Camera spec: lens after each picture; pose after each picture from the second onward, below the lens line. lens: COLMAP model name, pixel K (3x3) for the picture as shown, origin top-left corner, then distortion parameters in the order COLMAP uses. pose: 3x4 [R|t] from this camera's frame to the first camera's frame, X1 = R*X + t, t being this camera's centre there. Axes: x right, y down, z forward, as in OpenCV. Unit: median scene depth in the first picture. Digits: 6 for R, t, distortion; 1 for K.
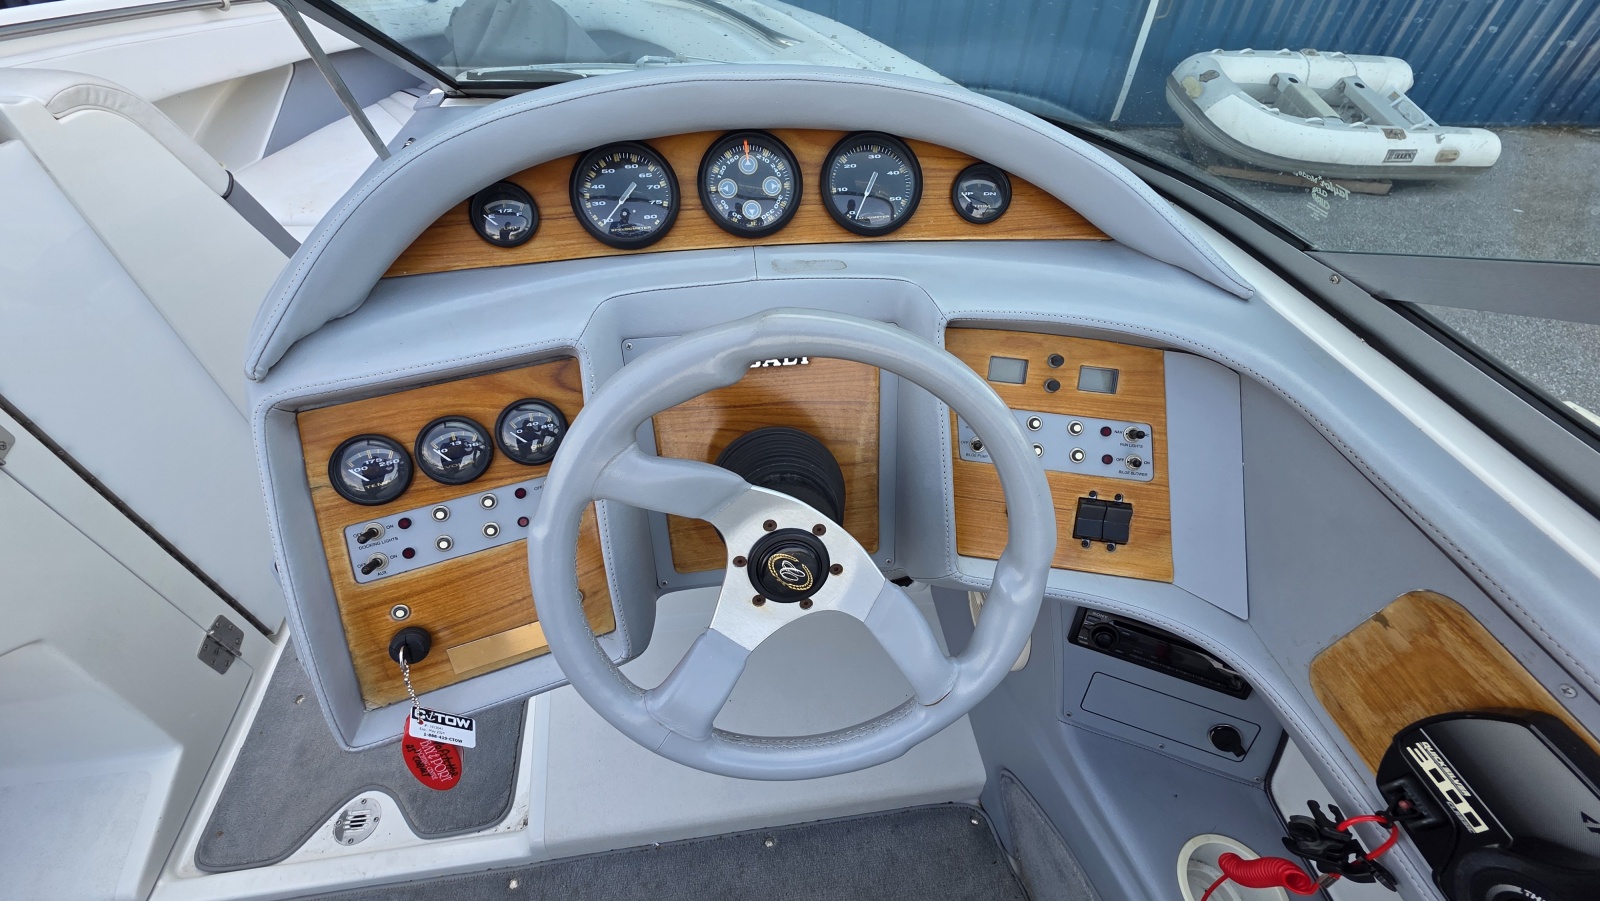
lens RADIAL K [[624.1, 0, 802.9], [0, 624.1, 443.9], [0, 0, 1]] dist [0.001242, 0.000025]
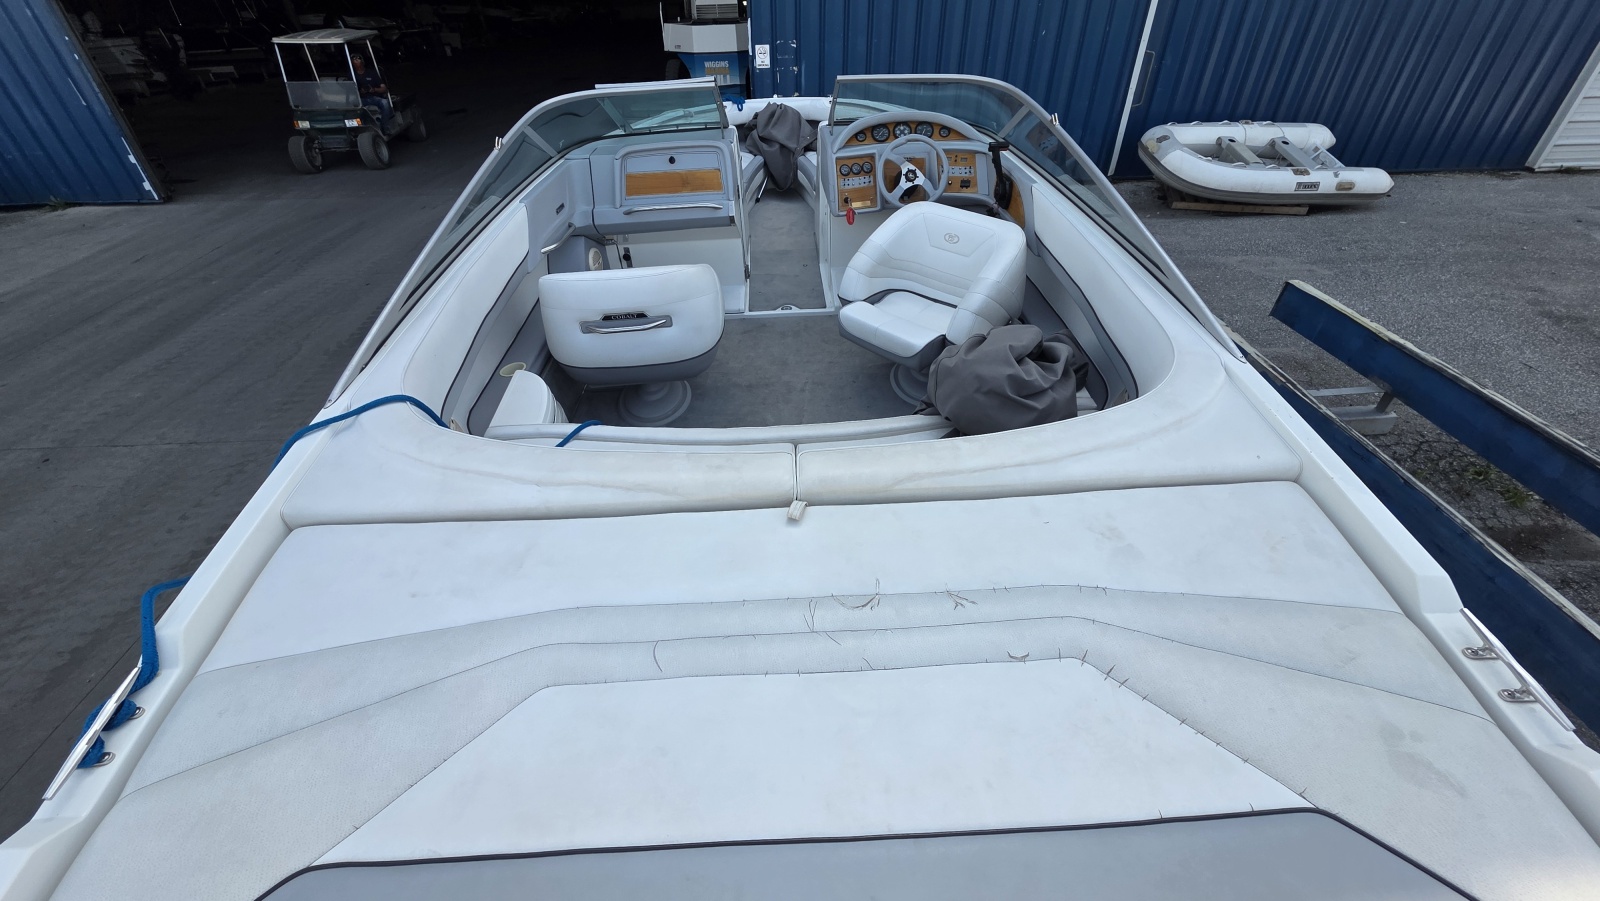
lens RADIAL K [[634.7, 0, 786.5], [0, 634.7, 446.2], [0, 0, 1]] dist [0.002503, 0.000052]
pose [[0.993245, 0.020873, -0.114140, -0.406095], [-0.035074, 0.991680, -0.123859, 3.145317], [0.110605, 0.127025, 0.985714, -4.397288]]
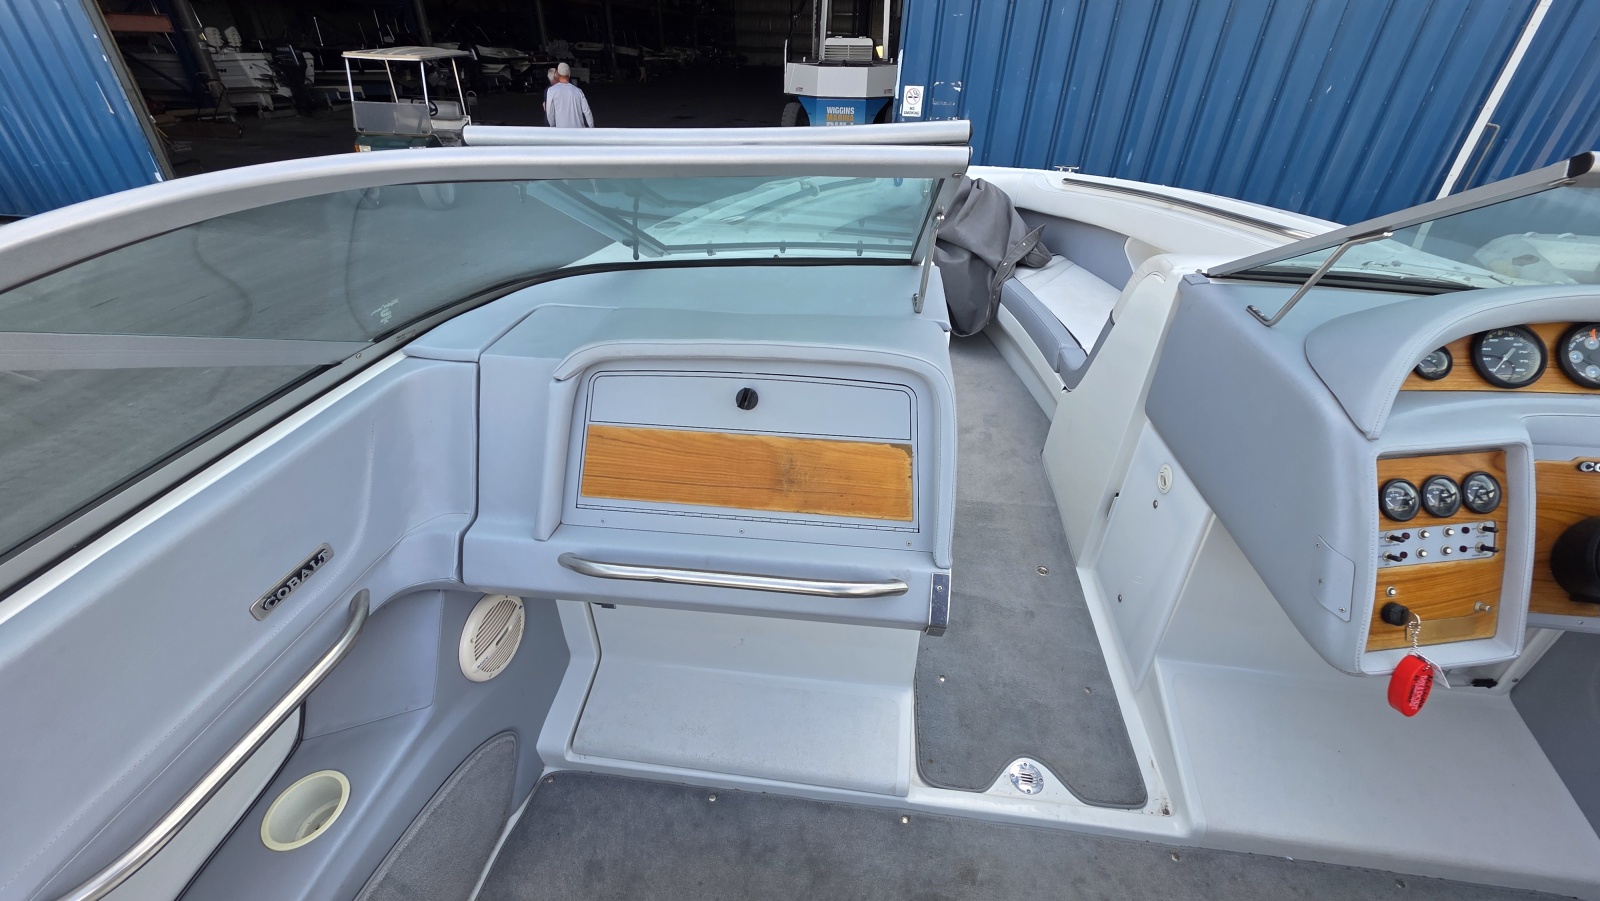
lens RADIAL K [[632.7, 0, 794.8], [0, 632.7, 446.7], [0, 0, 1]] dist [0.002235, 0.000065]
pose [[0.967326, 0.125784, -0.220132, -1.606855], [-0.164896, 0.971655, -0.169400, 0.386918], [0.192584, 0.200164, 0.960649, -0.825470]]
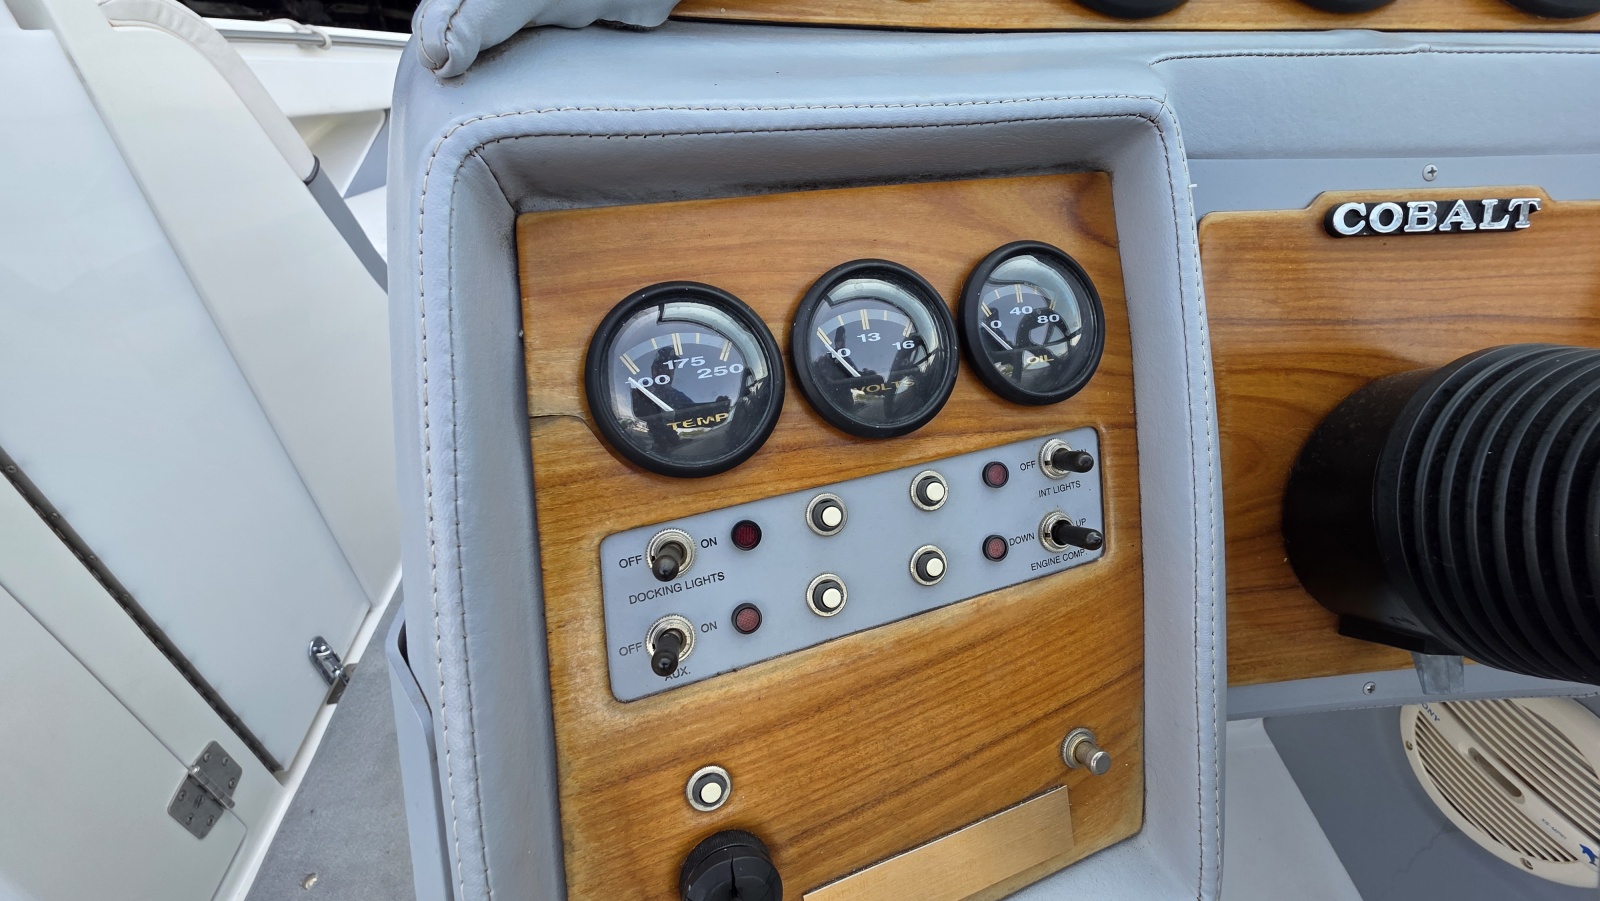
lens RADIAL K [[623.1, 0, 800.0], [0, 623.1, 450.5], [0, 0, 1]] dist [0.001220, 0.000157]
pose [[0.999626, 0.010465, -0.025260, -0.517814], [-0.014451, 0.986492, -0.163171, 0.119421], [0.023211, 0.163475, 0.986274, 0.543267]]
